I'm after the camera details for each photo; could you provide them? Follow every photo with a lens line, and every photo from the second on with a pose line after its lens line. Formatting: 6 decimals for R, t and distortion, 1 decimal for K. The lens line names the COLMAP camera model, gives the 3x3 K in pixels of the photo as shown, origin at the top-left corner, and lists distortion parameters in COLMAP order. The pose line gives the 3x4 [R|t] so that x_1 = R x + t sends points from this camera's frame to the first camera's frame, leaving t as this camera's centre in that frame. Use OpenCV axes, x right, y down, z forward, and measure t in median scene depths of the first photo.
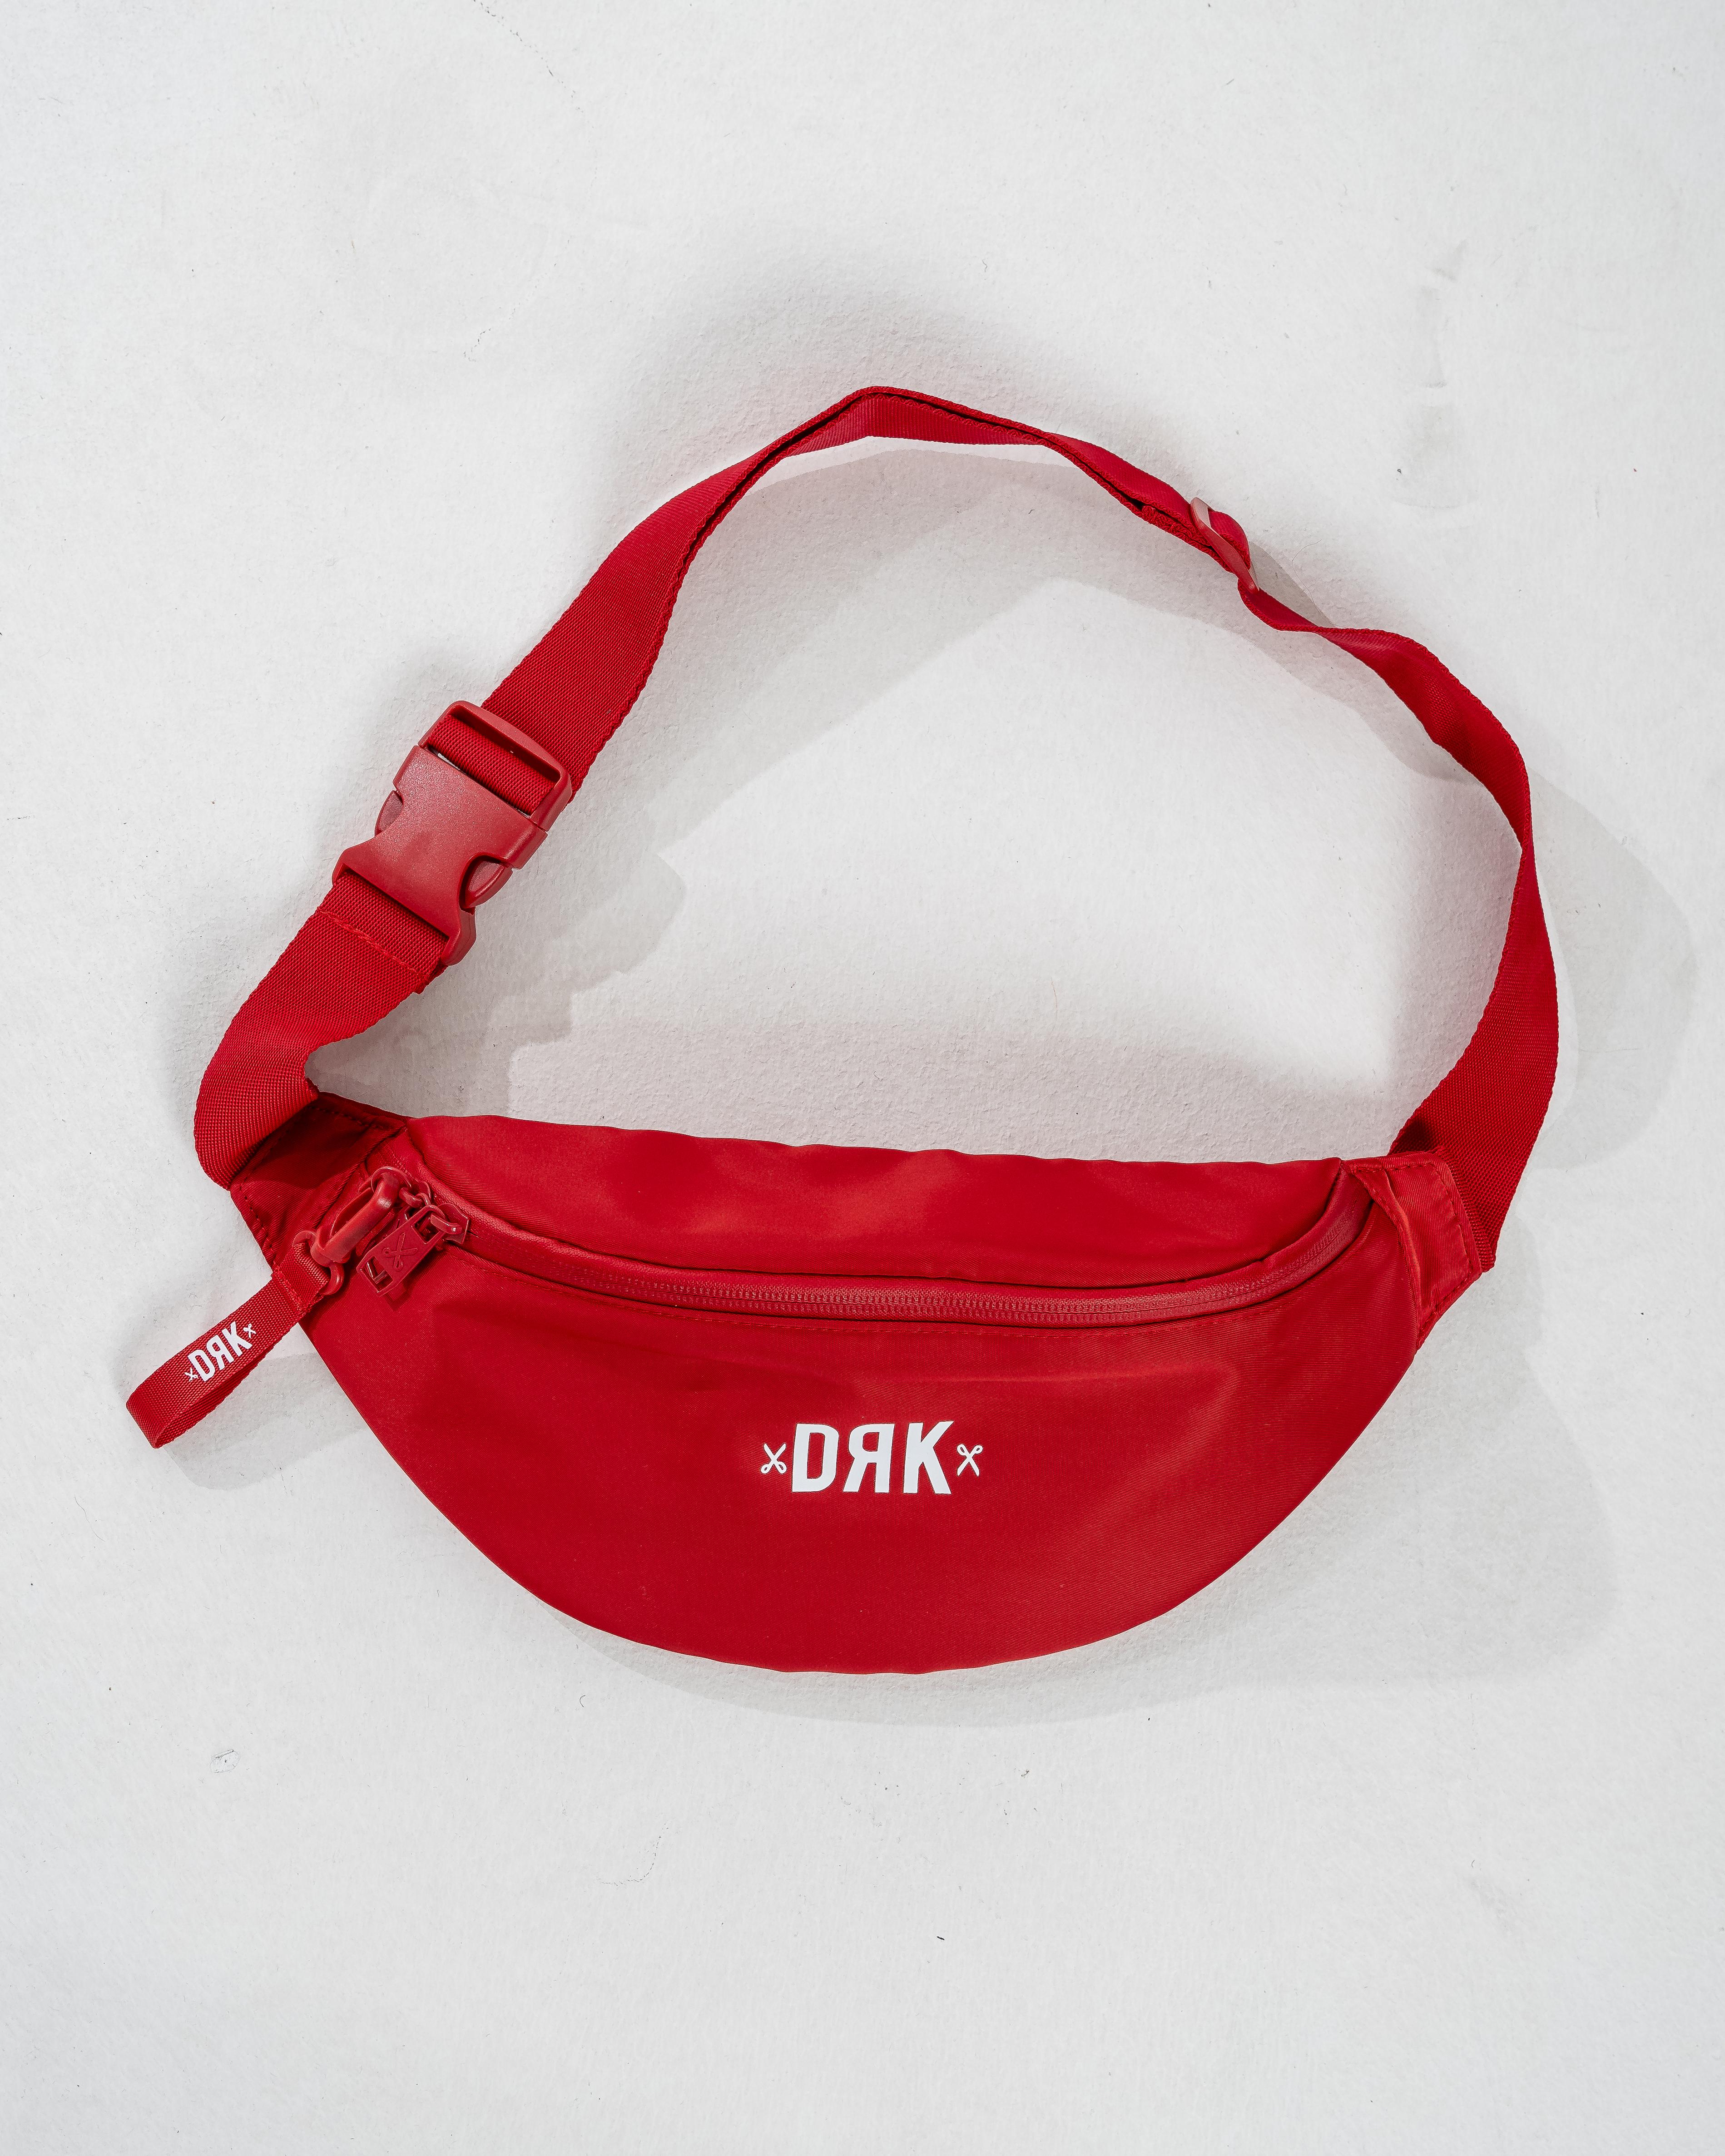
lens RADIAL K [[3664.8, 0, 862.5], [0, 3664.8, 1078.0], [0, 0, 1]] dist [0.175736, 0.115182]
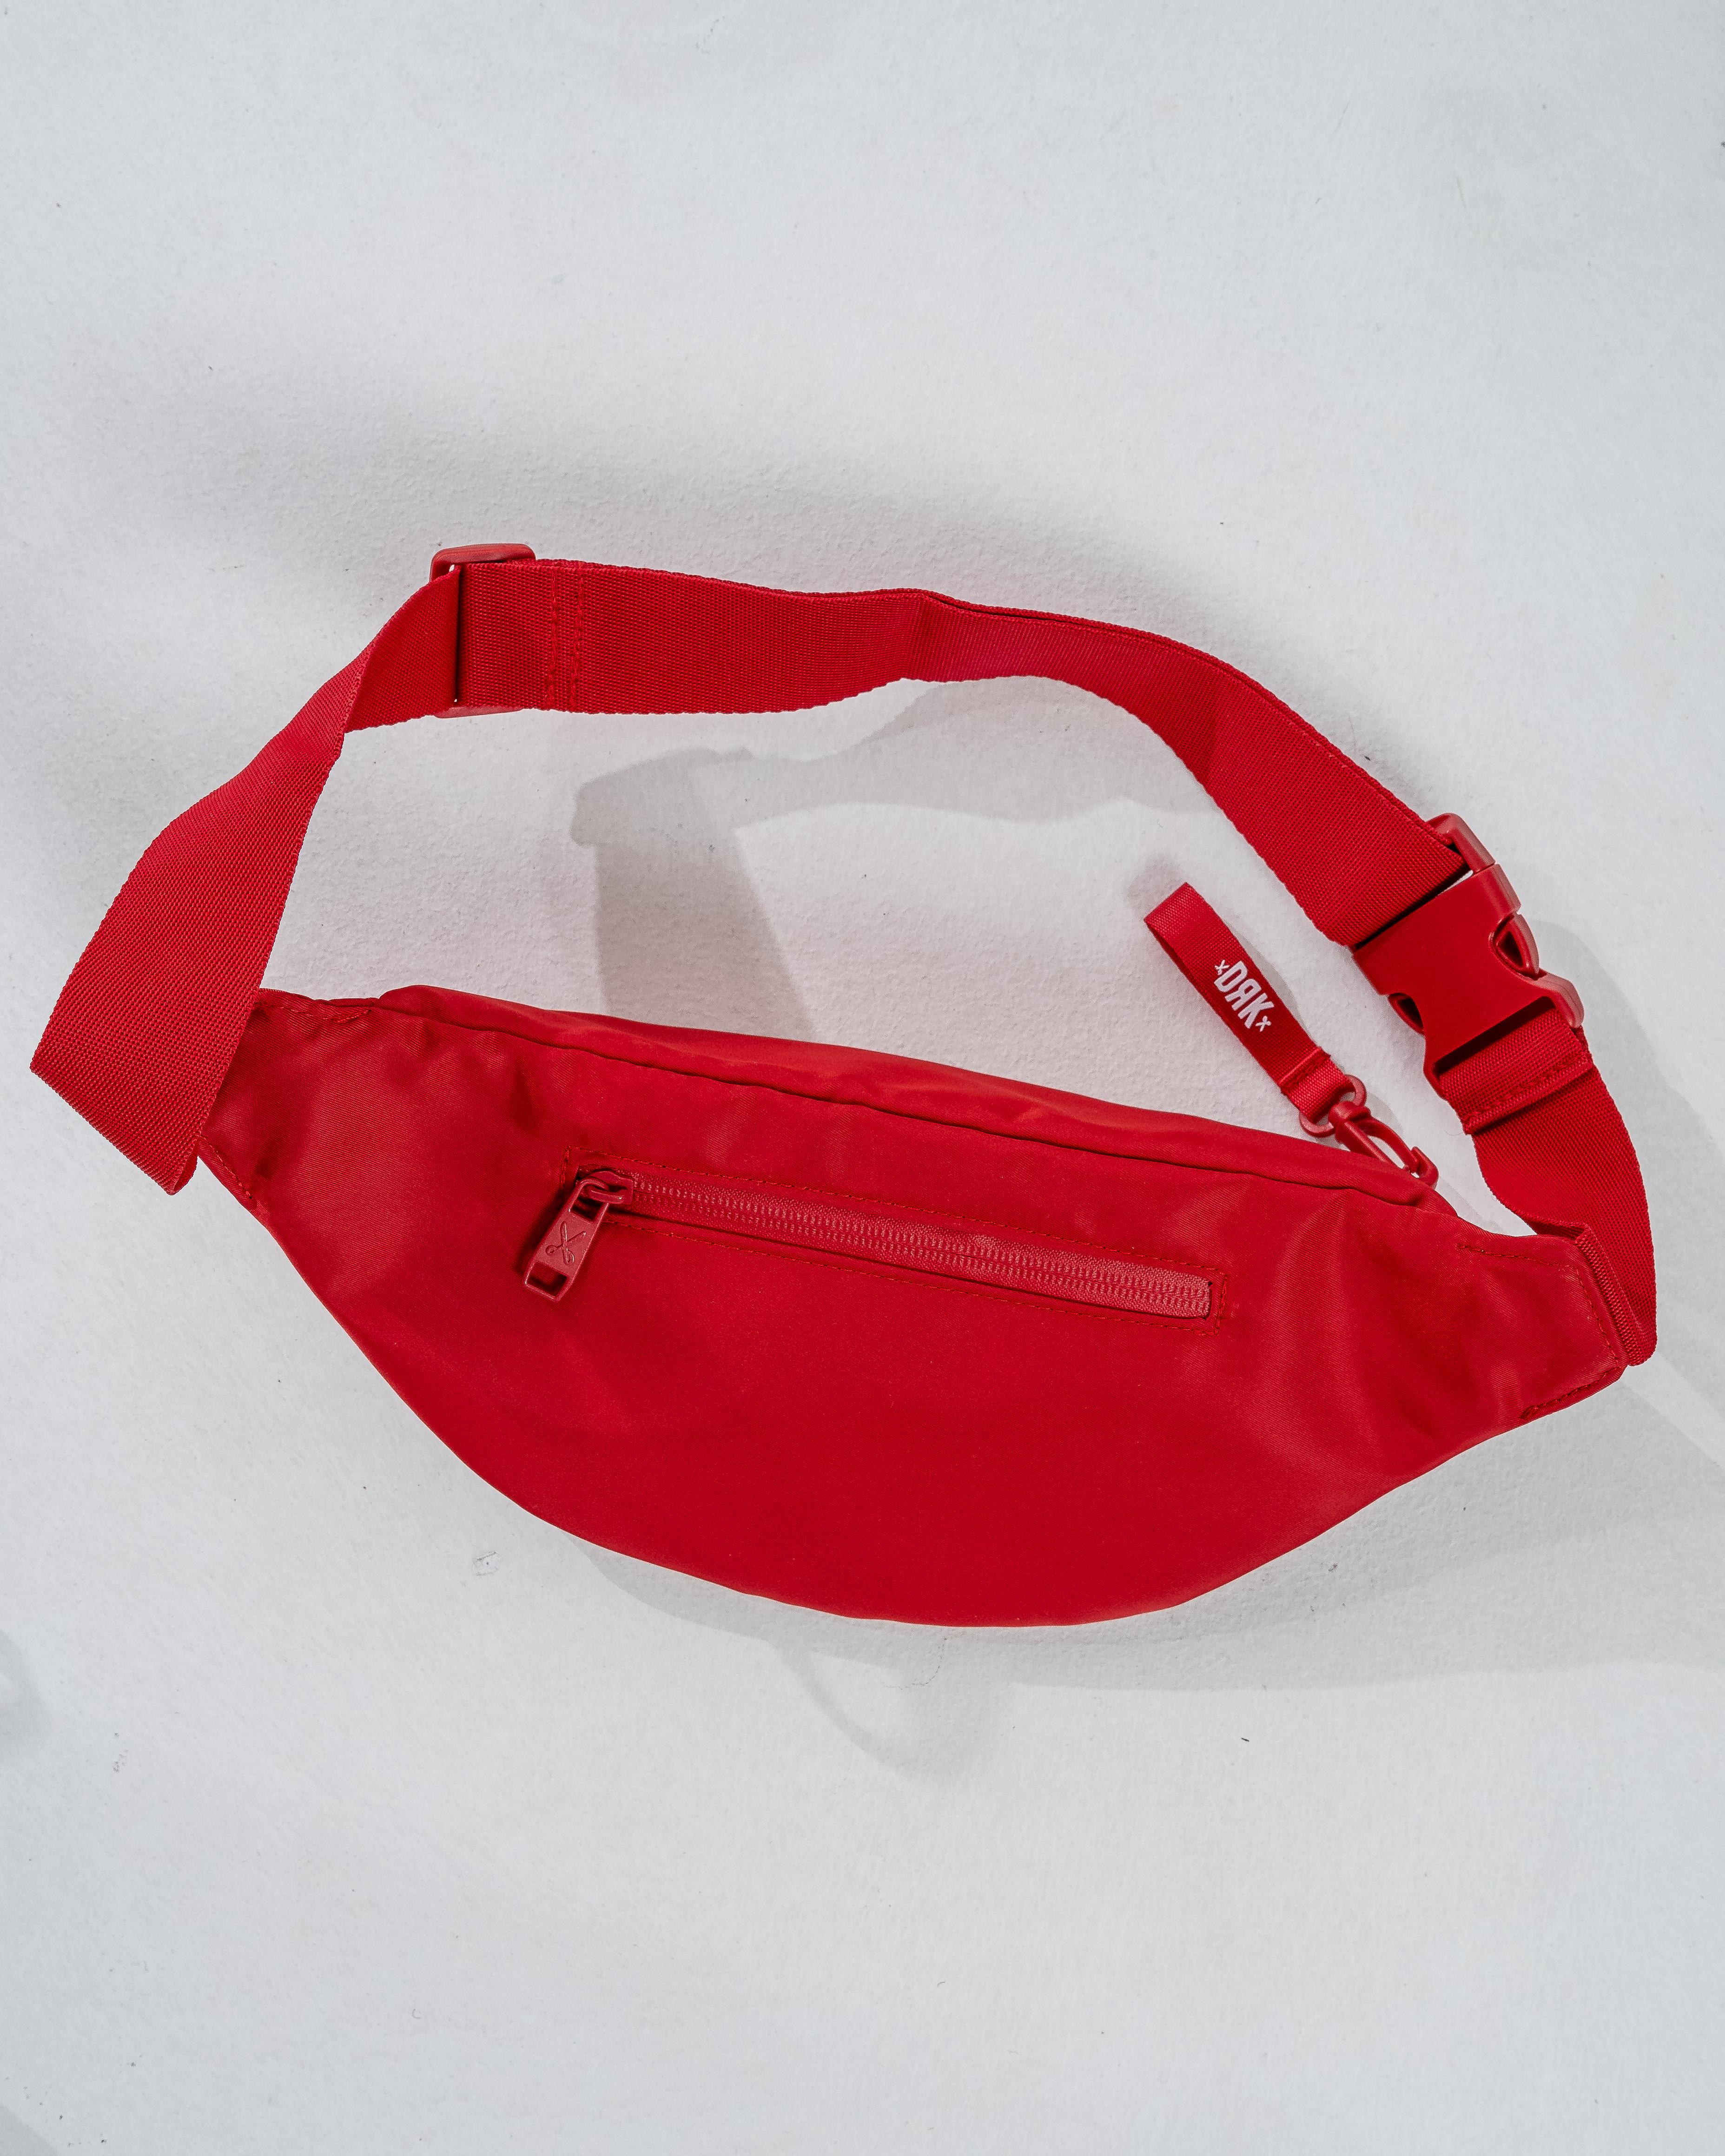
lens RADIAL K [[2702.4, 0, 862.5], [0, 2702.4, 1078.0], [0, 0, 1]] dist [0.006428, 0.002284]
pose [[0.997031, -0.020544, -0.074212, -0.021951], [0.024195, 0.998523, 0.048638, 0.028753], [0.073103, -0.050289, 0.996056, 0.321531]]
